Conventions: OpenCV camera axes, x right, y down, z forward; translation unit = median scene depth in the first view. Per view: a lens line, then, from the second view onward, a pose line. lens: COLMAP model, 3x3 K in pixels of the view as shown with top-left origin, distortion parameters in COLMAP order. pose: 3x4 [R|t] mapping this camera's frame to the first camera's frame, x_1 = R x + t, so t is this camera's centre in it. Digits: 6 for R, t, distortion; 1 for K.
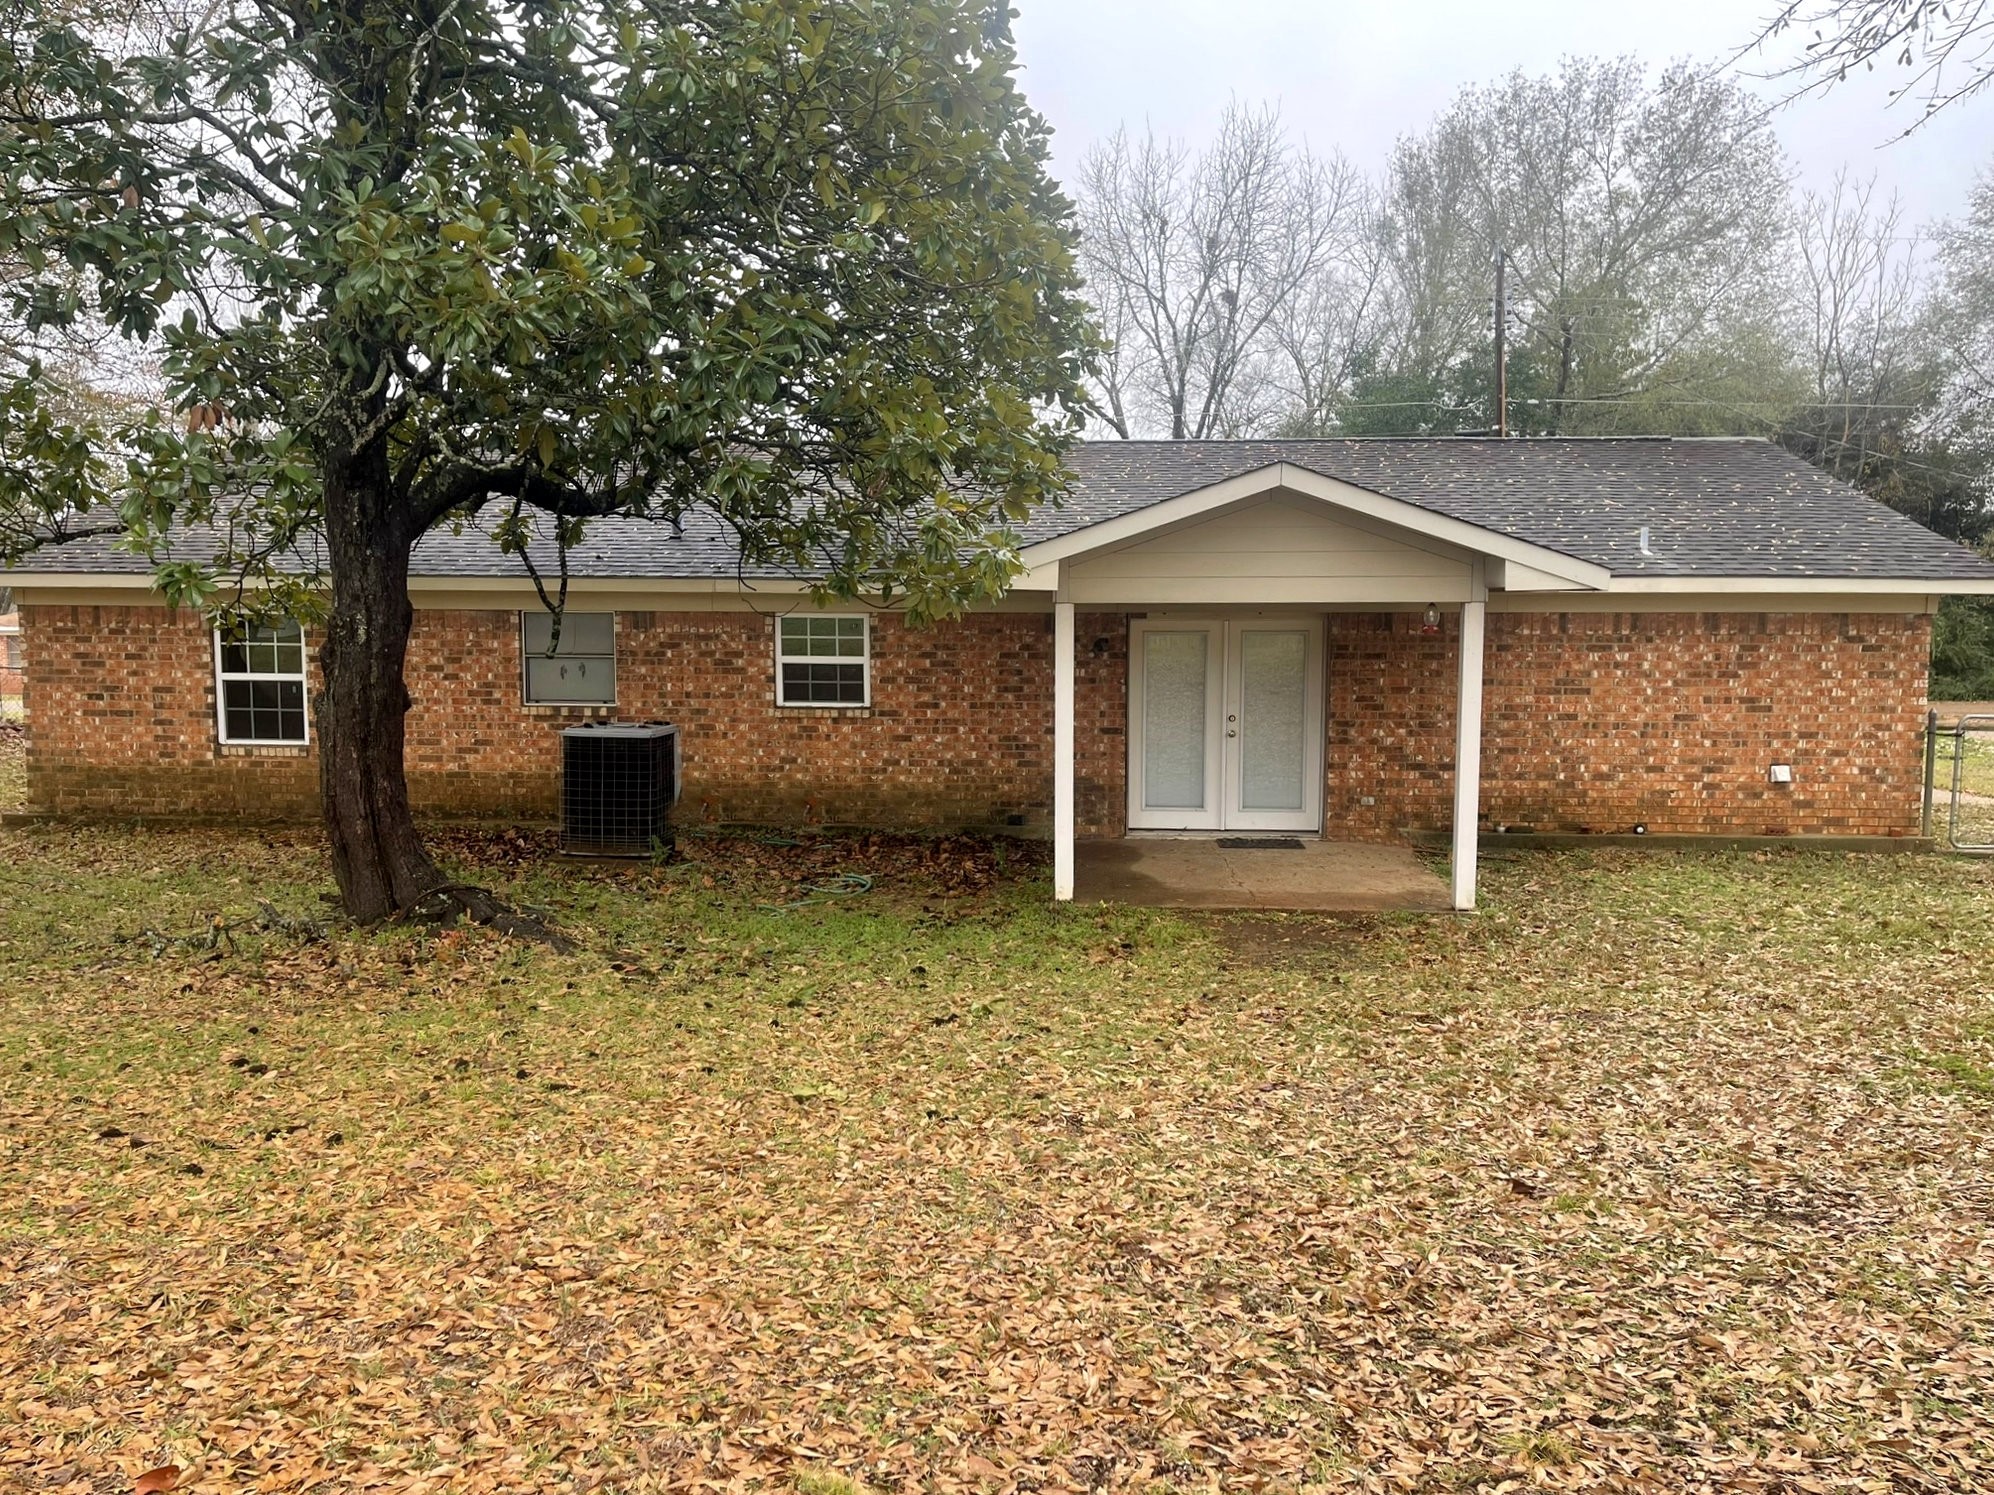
lens RADIAL K [[1489.9, 0, 998.1], [0, 1489.9, 760.3], [0, 0, 1]] dist [0.081528, -0.096485]
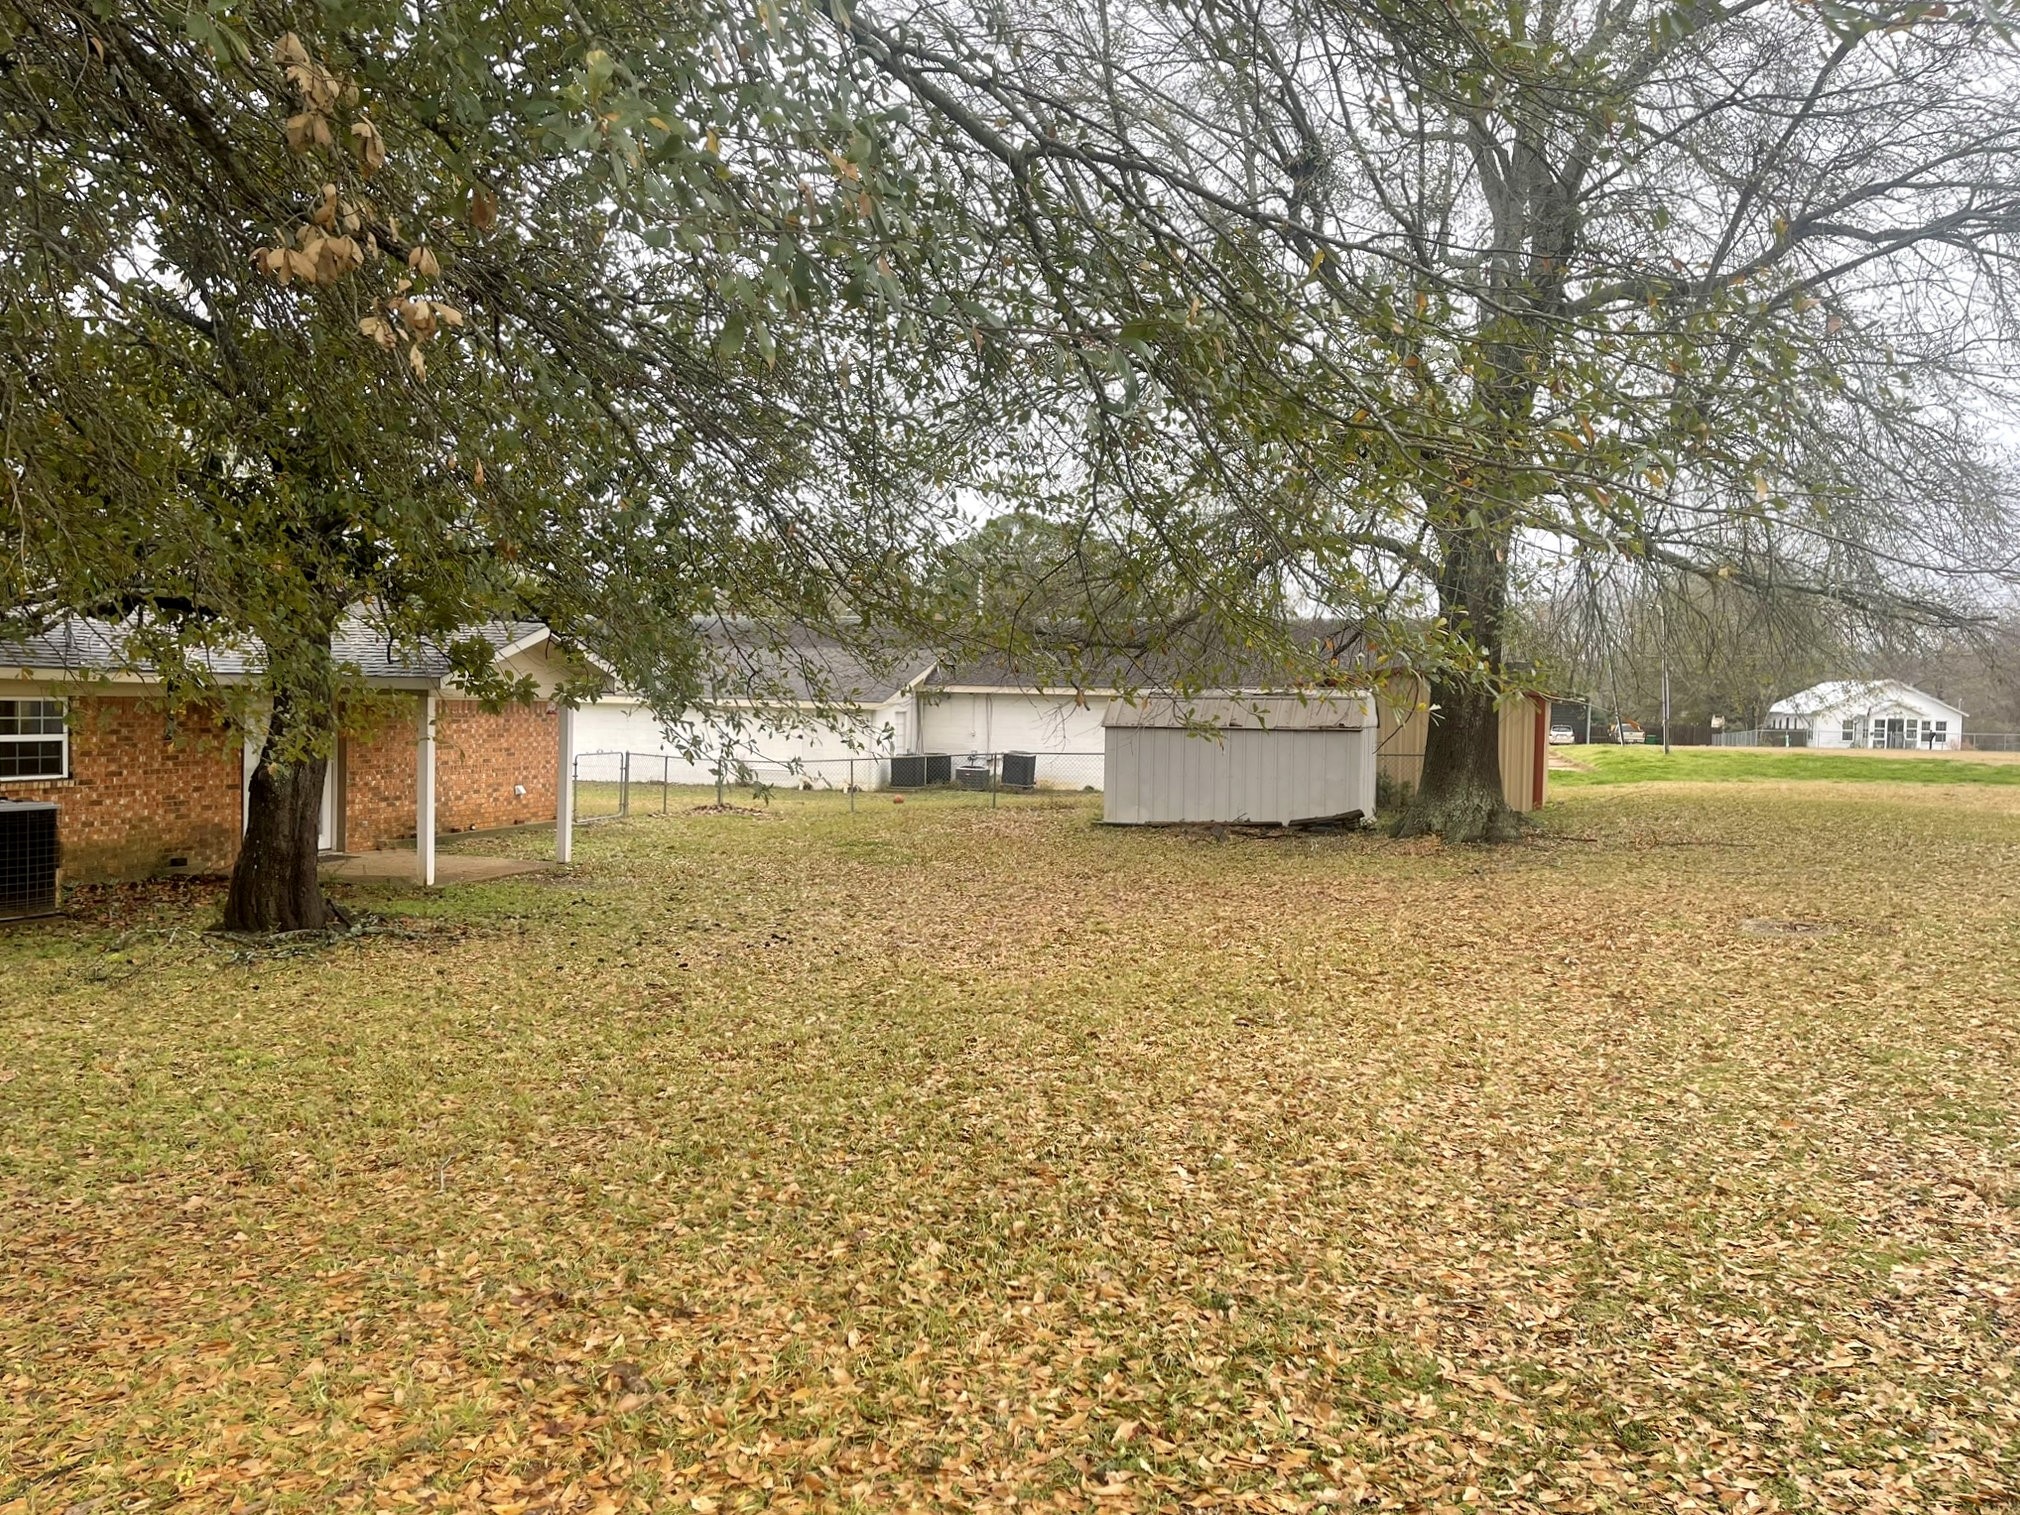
lens RADIAL K [[1511.8, 0, 976.2], [0, 1511.8, 758.9], [0, 0, 1]] dist [0.056943, -0.066561]
pose [[0.227738, -0.033901, 0.973132, -1.081621], [0.086187, 0.996173, 0.014533, -0.006883], [-0.969901, 0.080562, 0.229788, 0.044849]]
